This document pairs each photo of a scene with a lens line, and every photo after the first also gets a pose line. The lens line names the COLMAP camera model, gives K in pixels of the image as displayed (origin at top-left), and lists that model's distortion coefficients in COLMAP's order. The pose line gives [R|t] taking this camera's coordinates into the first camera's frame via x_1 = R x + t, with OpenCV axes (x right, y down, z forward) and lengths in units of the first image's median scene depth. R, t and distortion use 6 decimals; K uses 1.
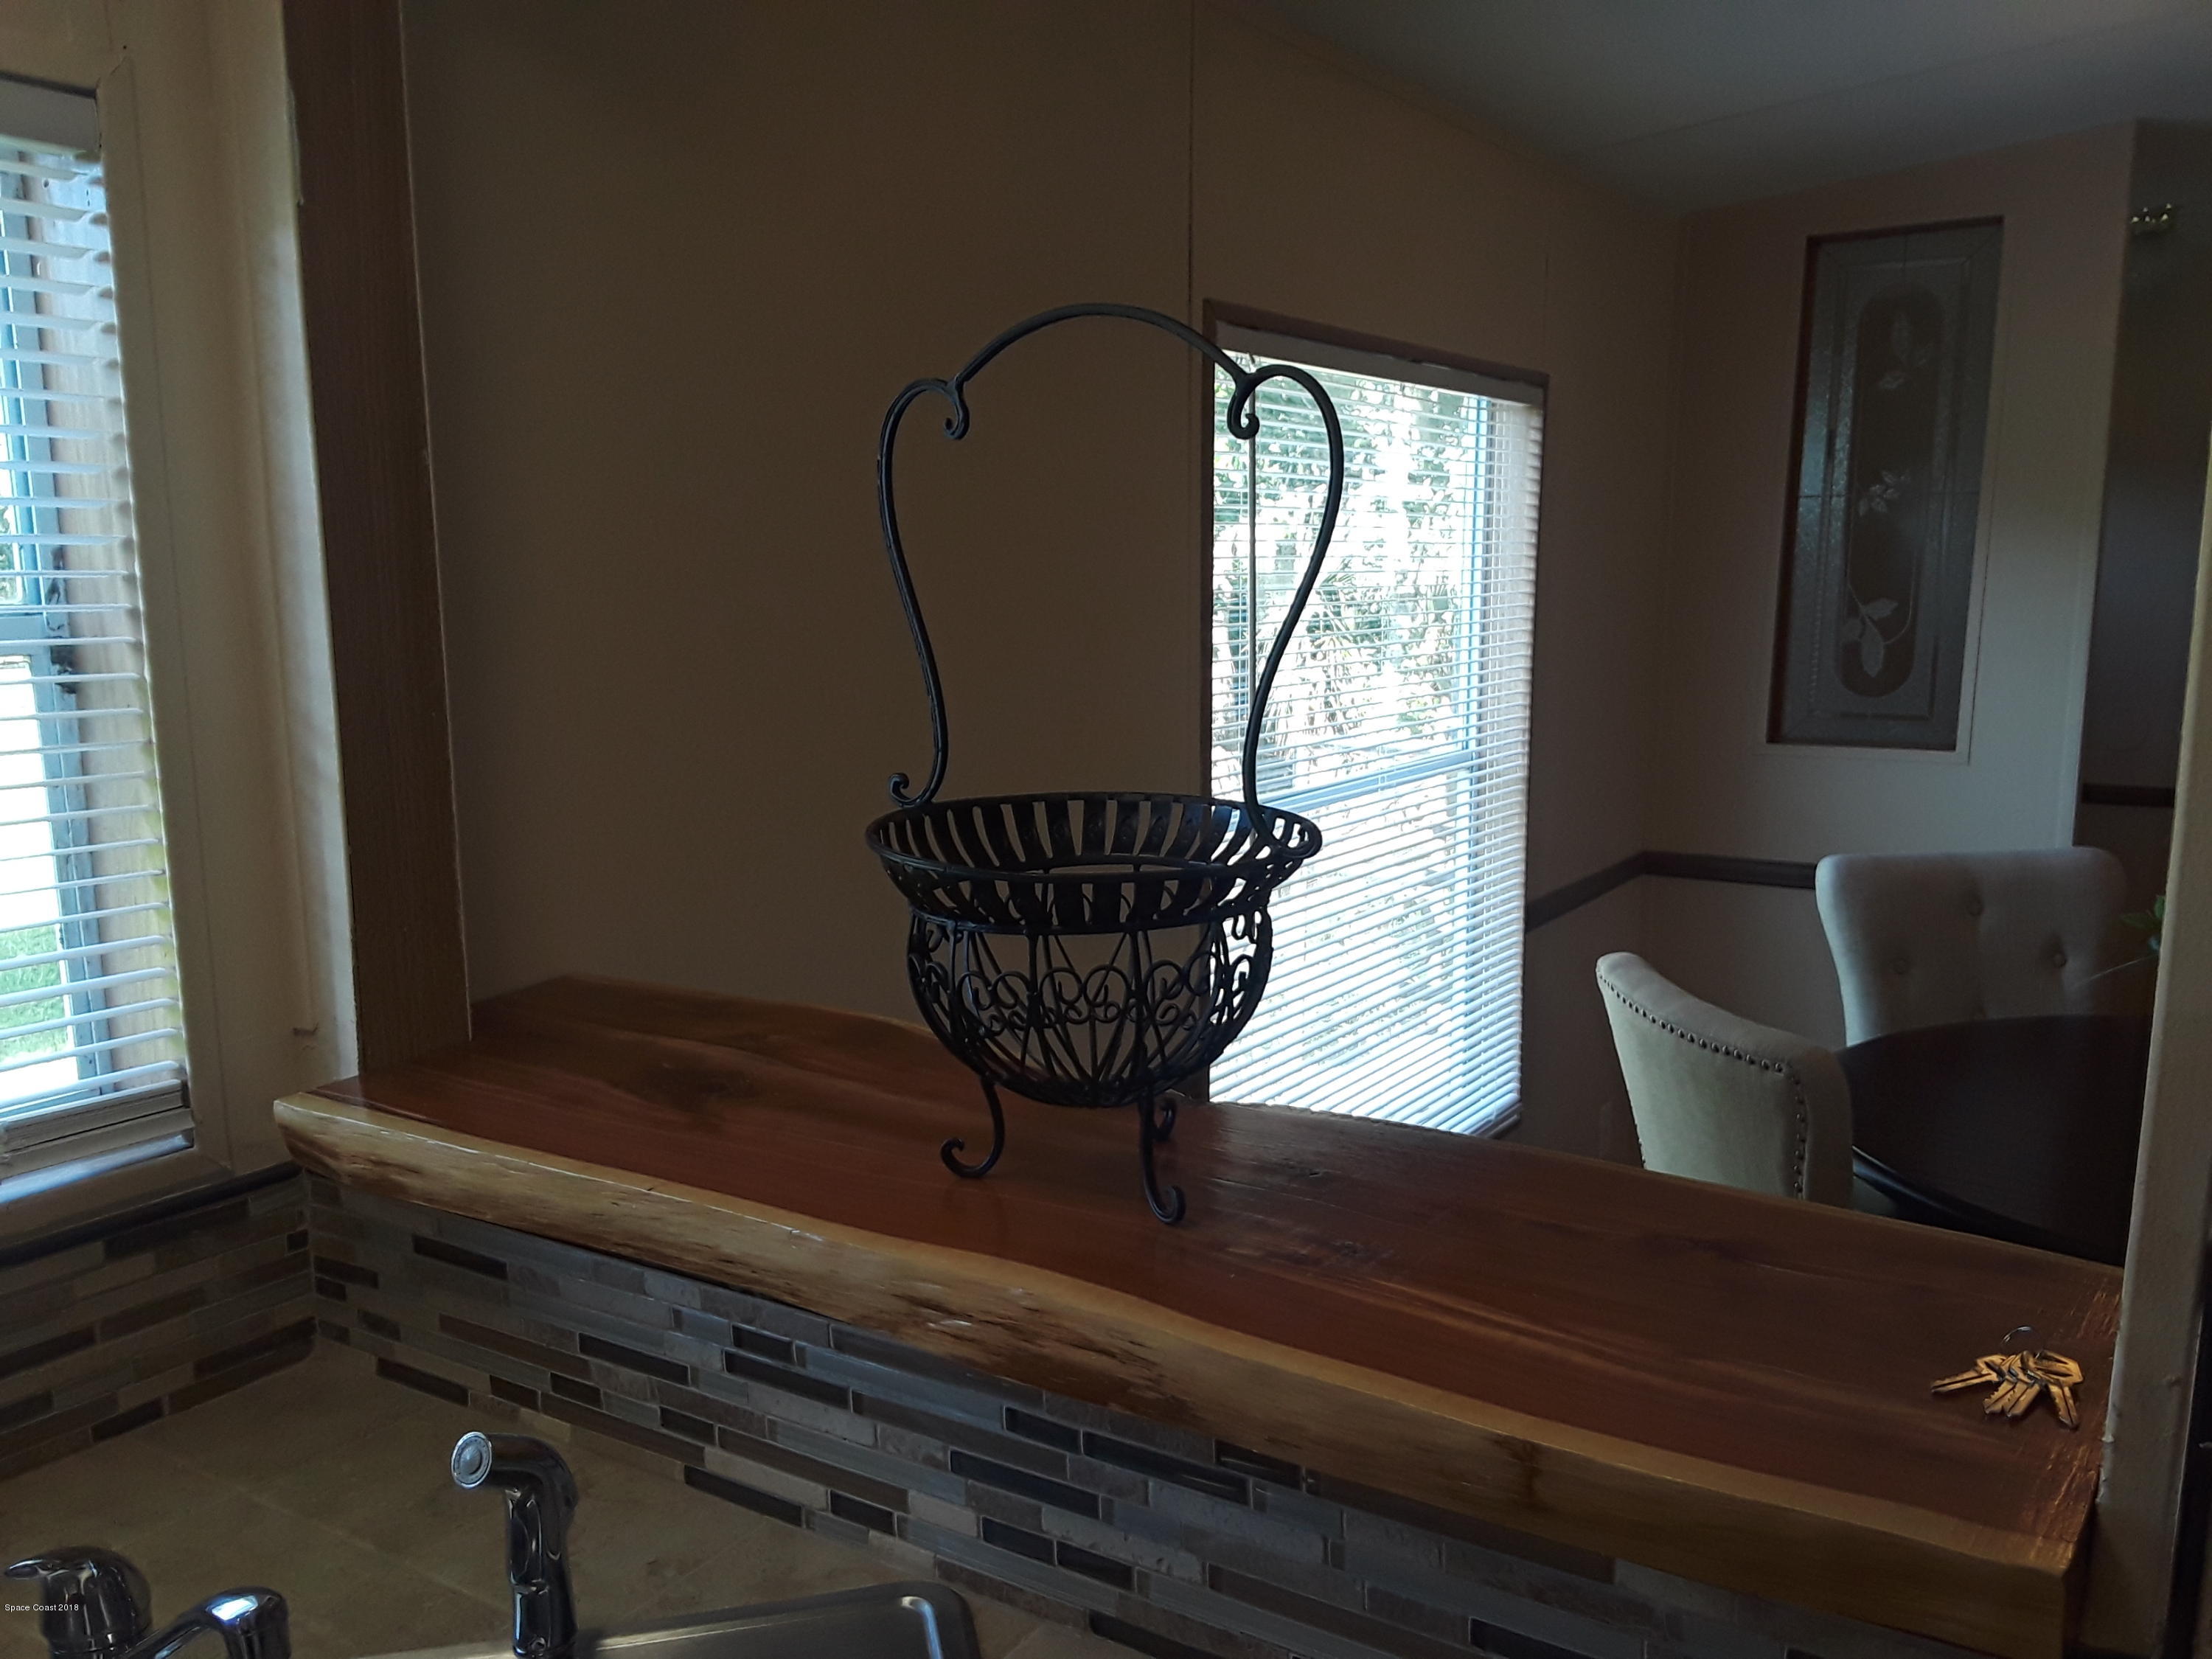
lens RADIAL K [[1775.6, 0, 1119.5], [0, 1775.6, 835.6], [0, 0, 1]] dist [0.106259, -0.168450]
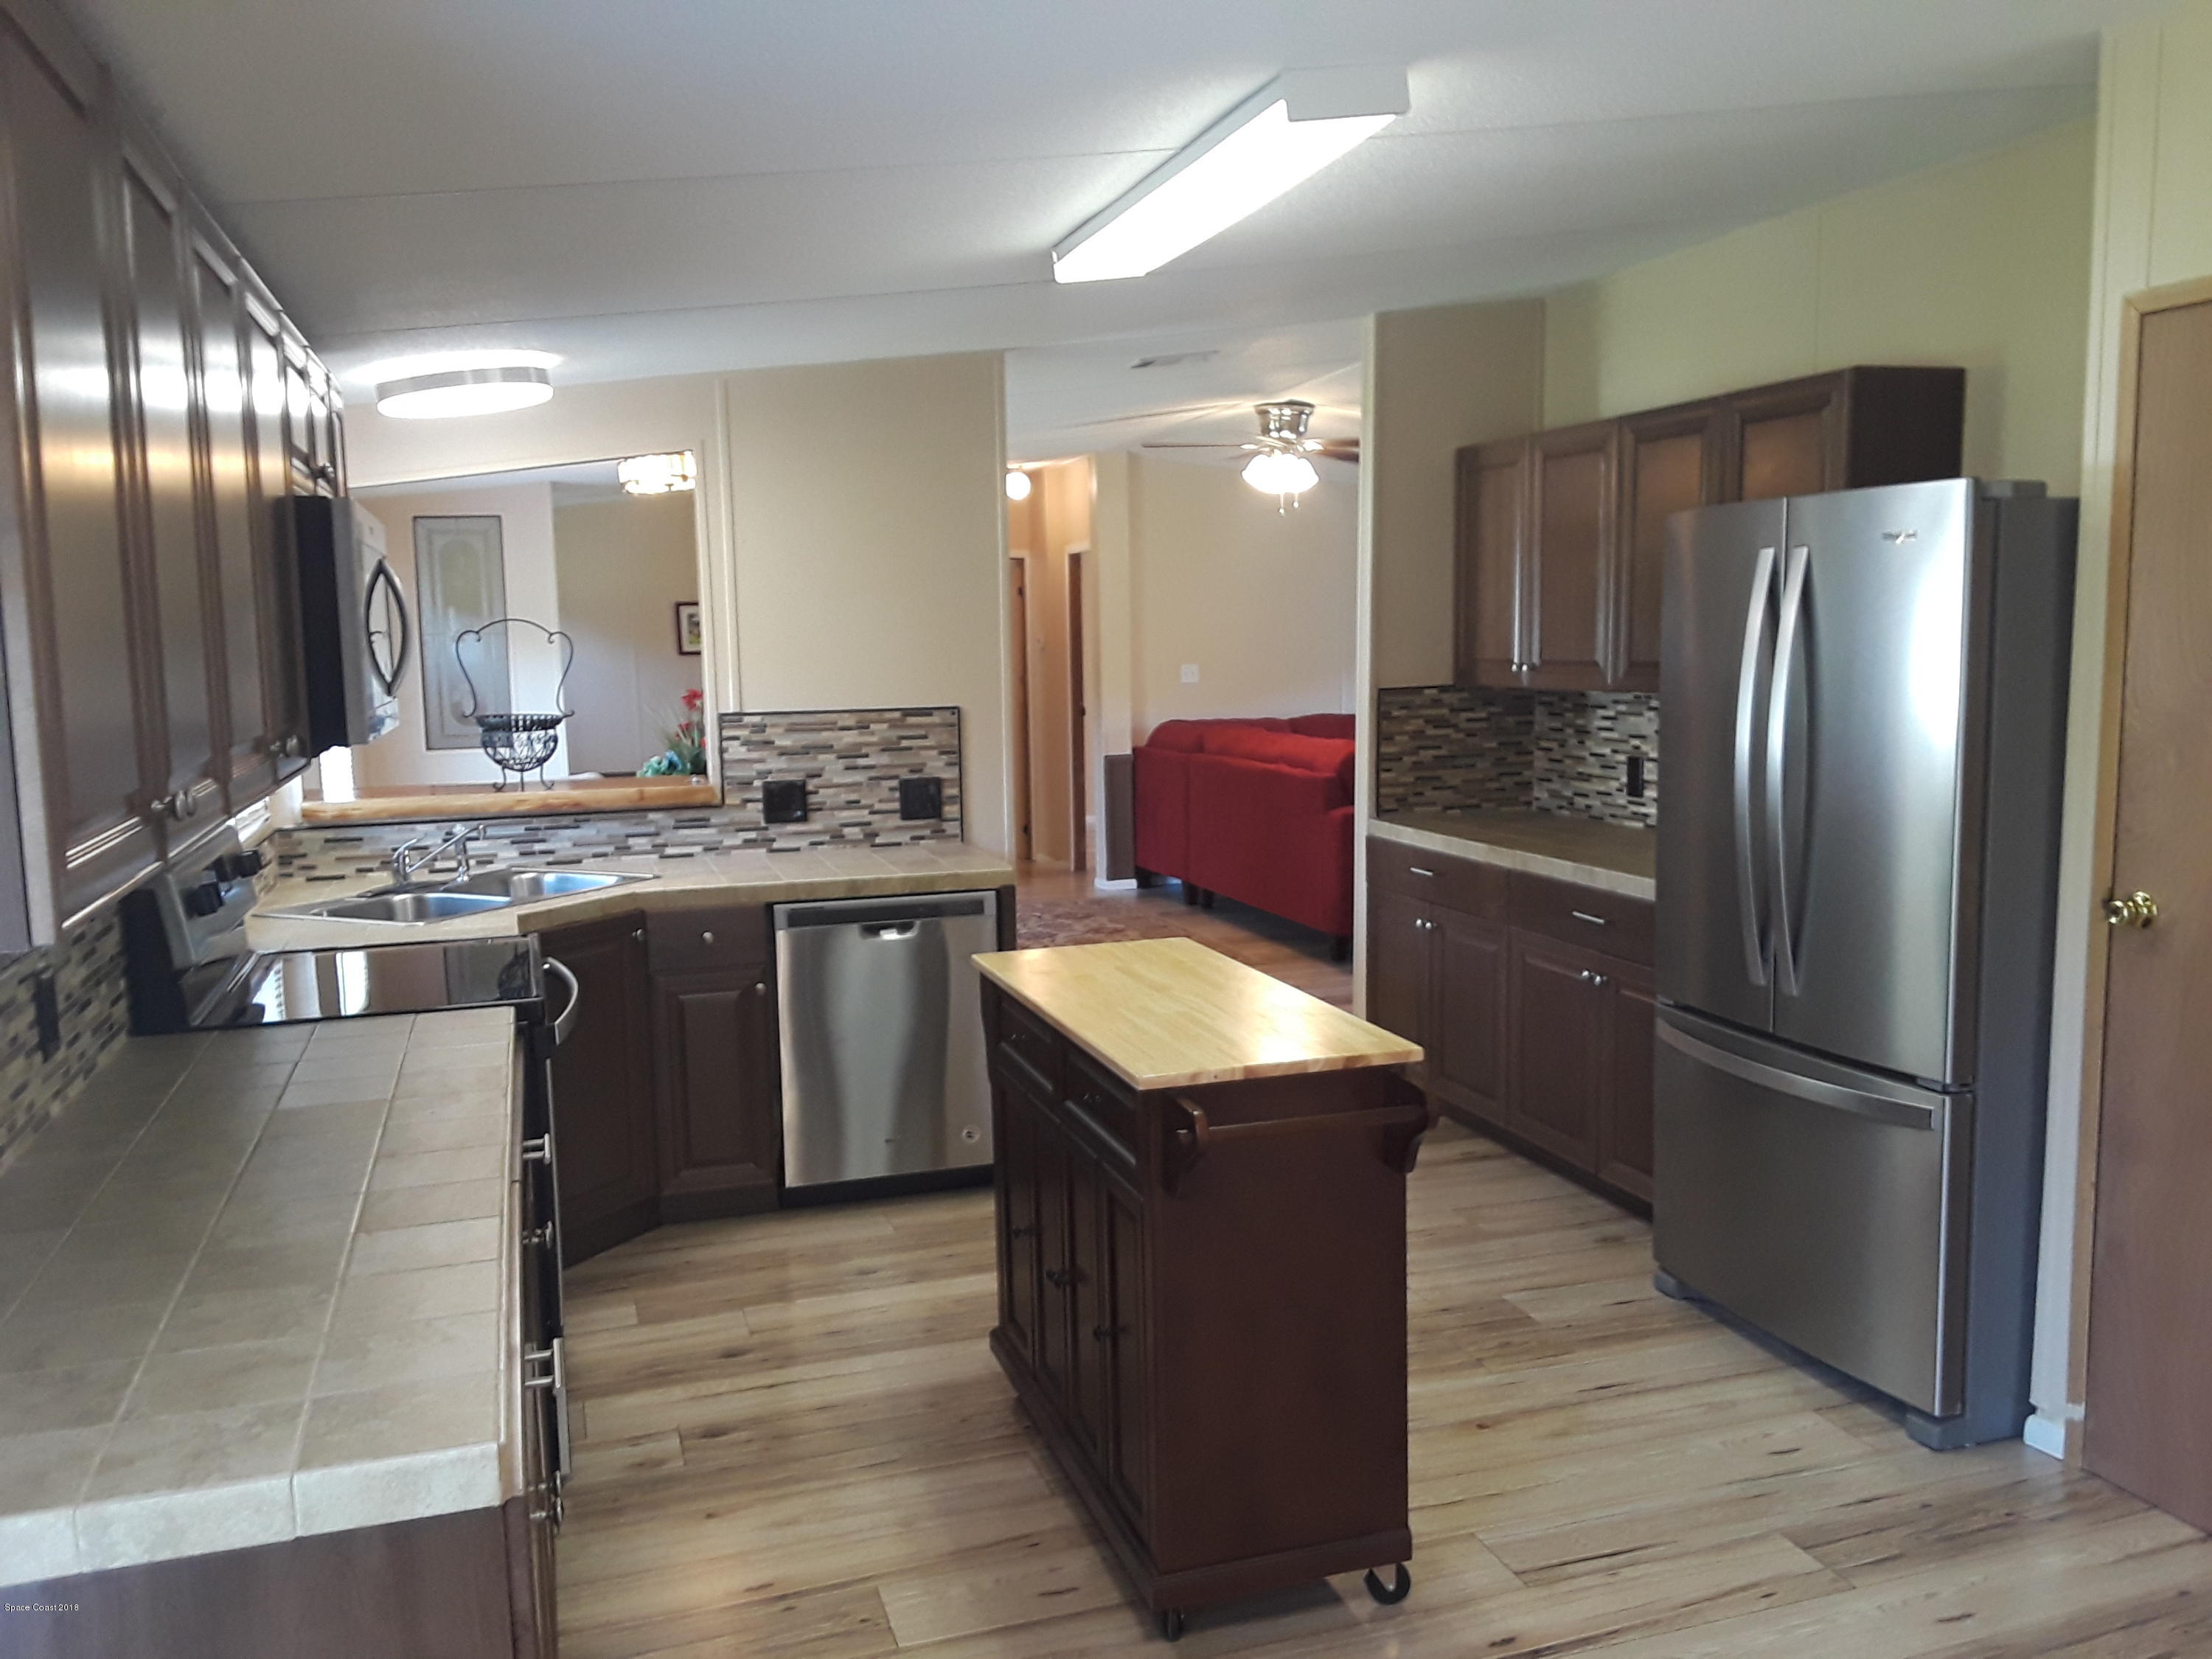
lens RADIAL K [[1775.6, 0, 1123.3], [0, 1775.6, 867.2], [0, 0, 1]] dist [0.106259, -0.168450]
pose [[0.609934, -0.104355, 0.785551, -2.347425], [0.134601, 0.990530, 0.027075, 0.399426], [-0.780938, 0.089222, 0.618204, -2.694512]]
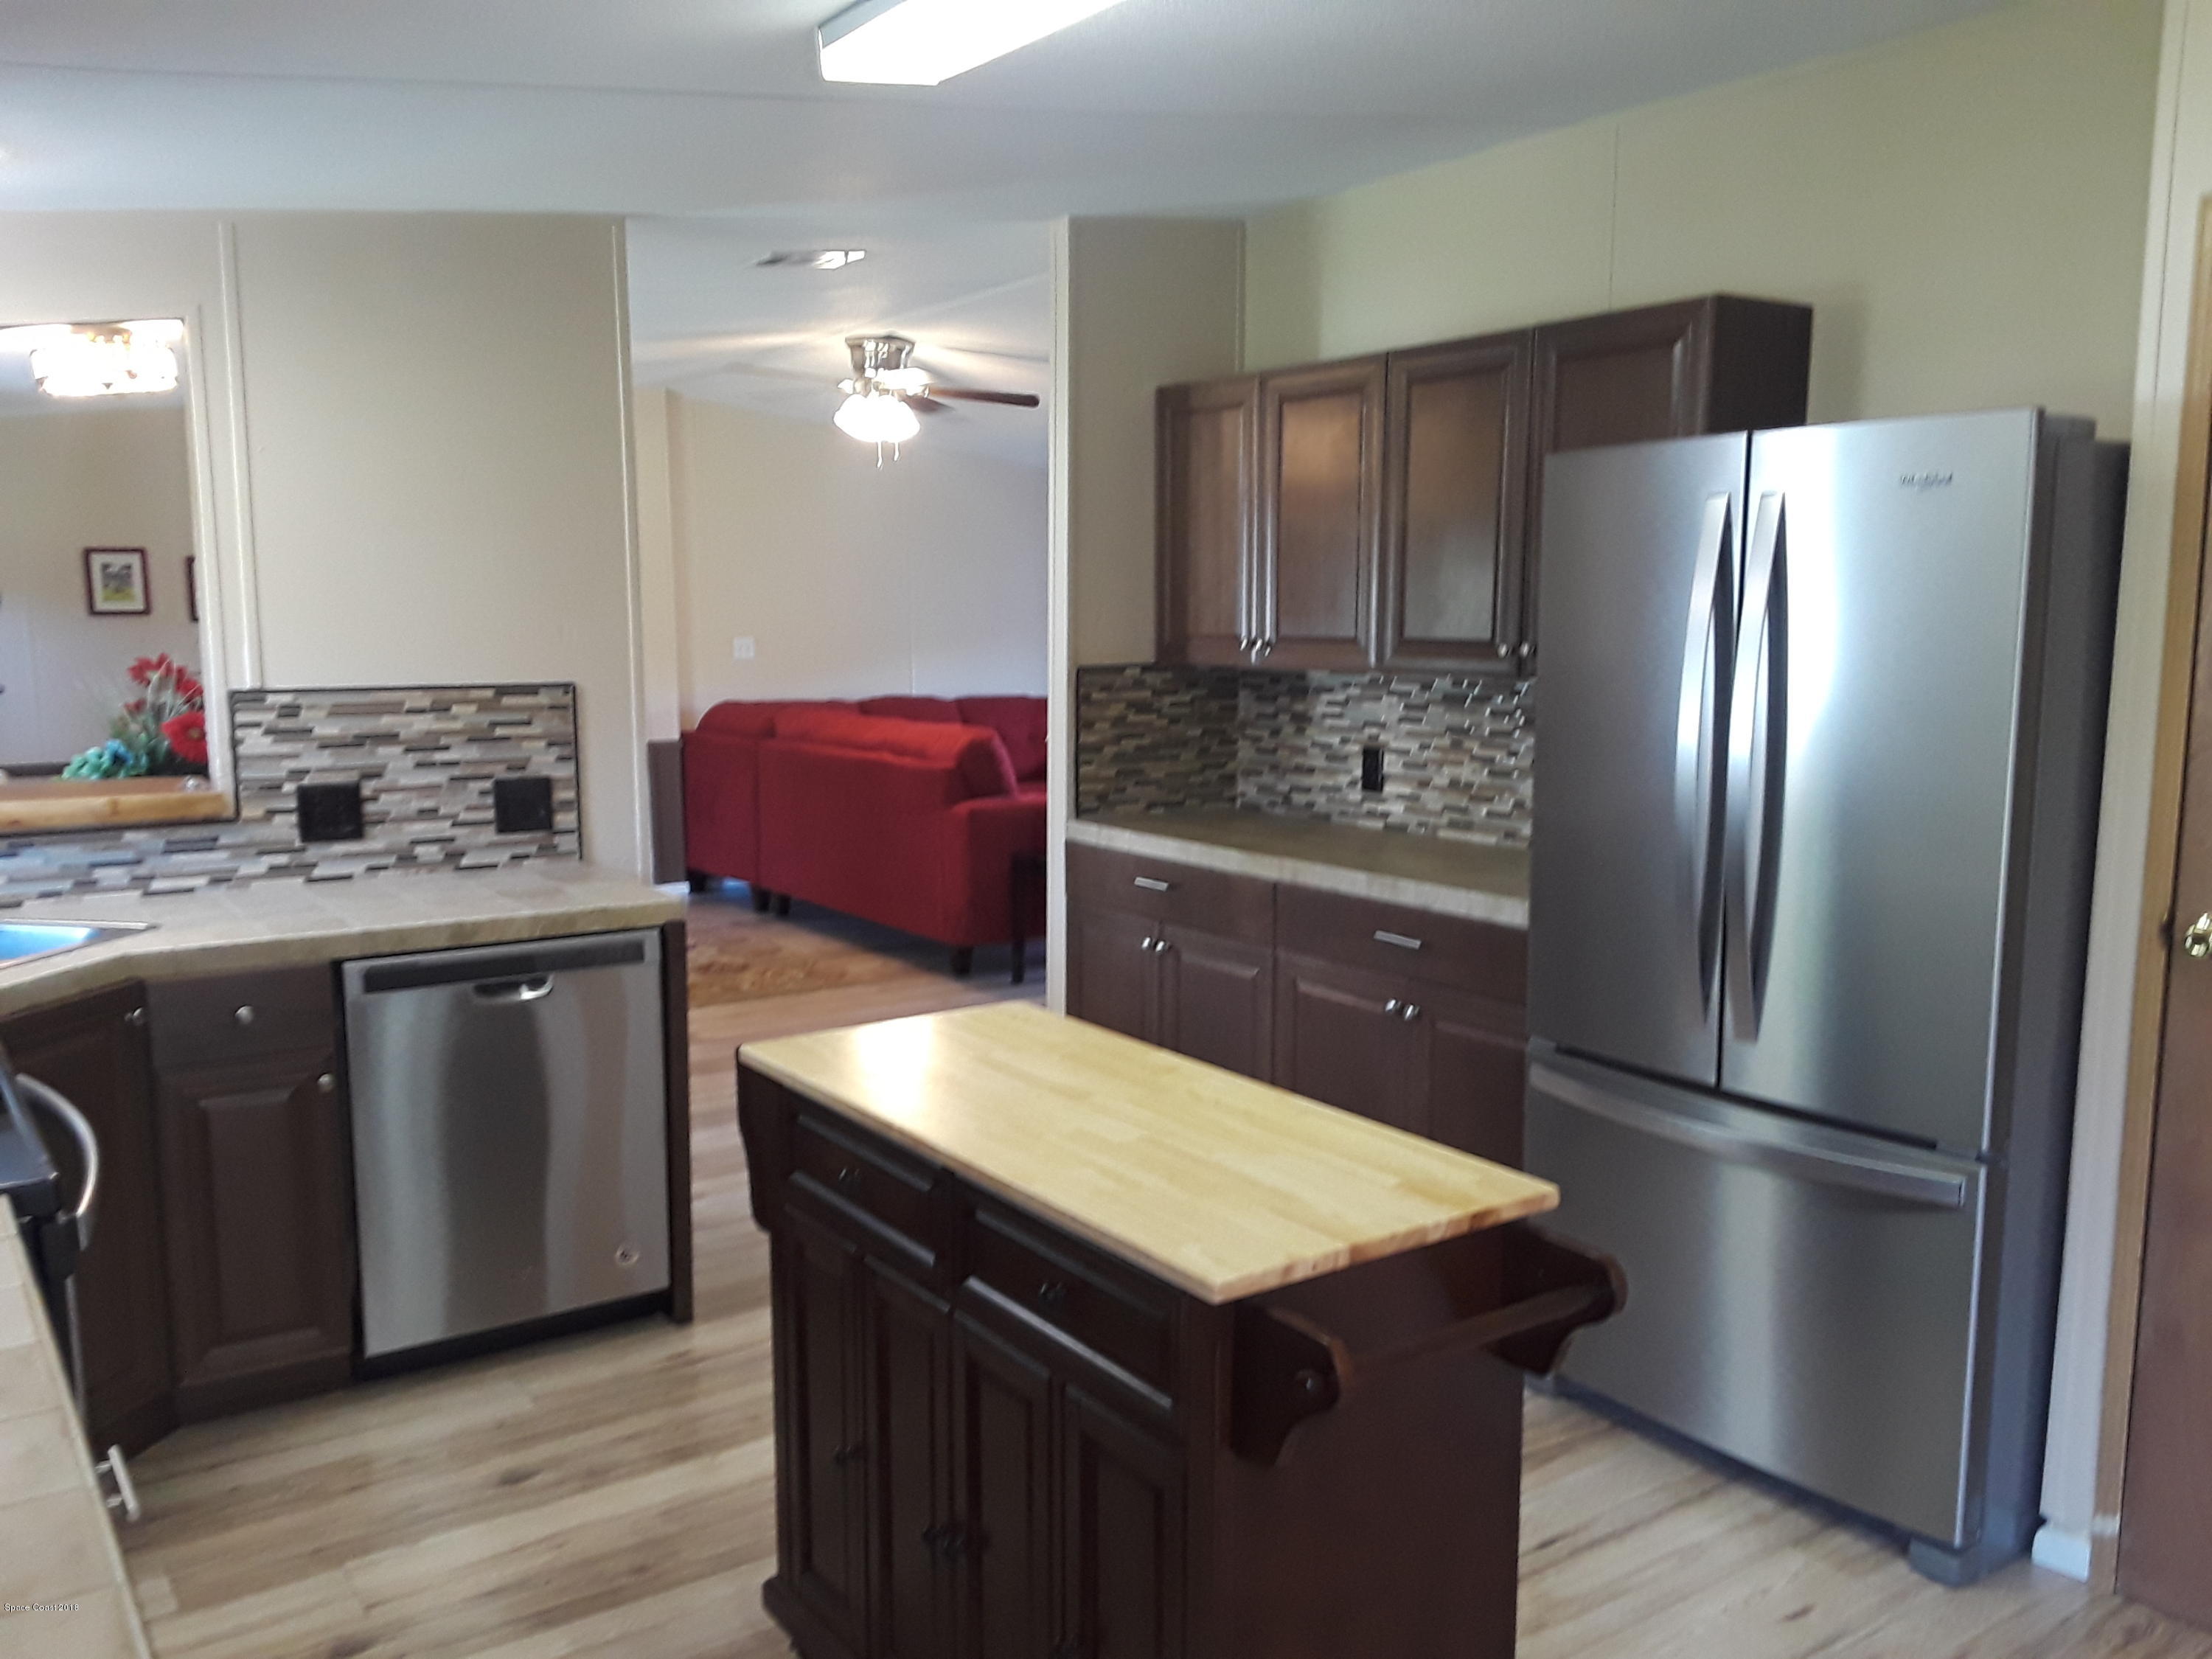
lens RADIAL K [[1775.6, 0, 1108.8], [0, 1775.6, 867.9], [0, 0, 1]] dist [0.106259, -0.168450]
pose [[0.351670, -0.124684, 0.927783, -1.929763], [0.141078, 0.986830, 0.079144, 0.293711], [-0.925432, 0.103057, 0.364629, -1.856163]]
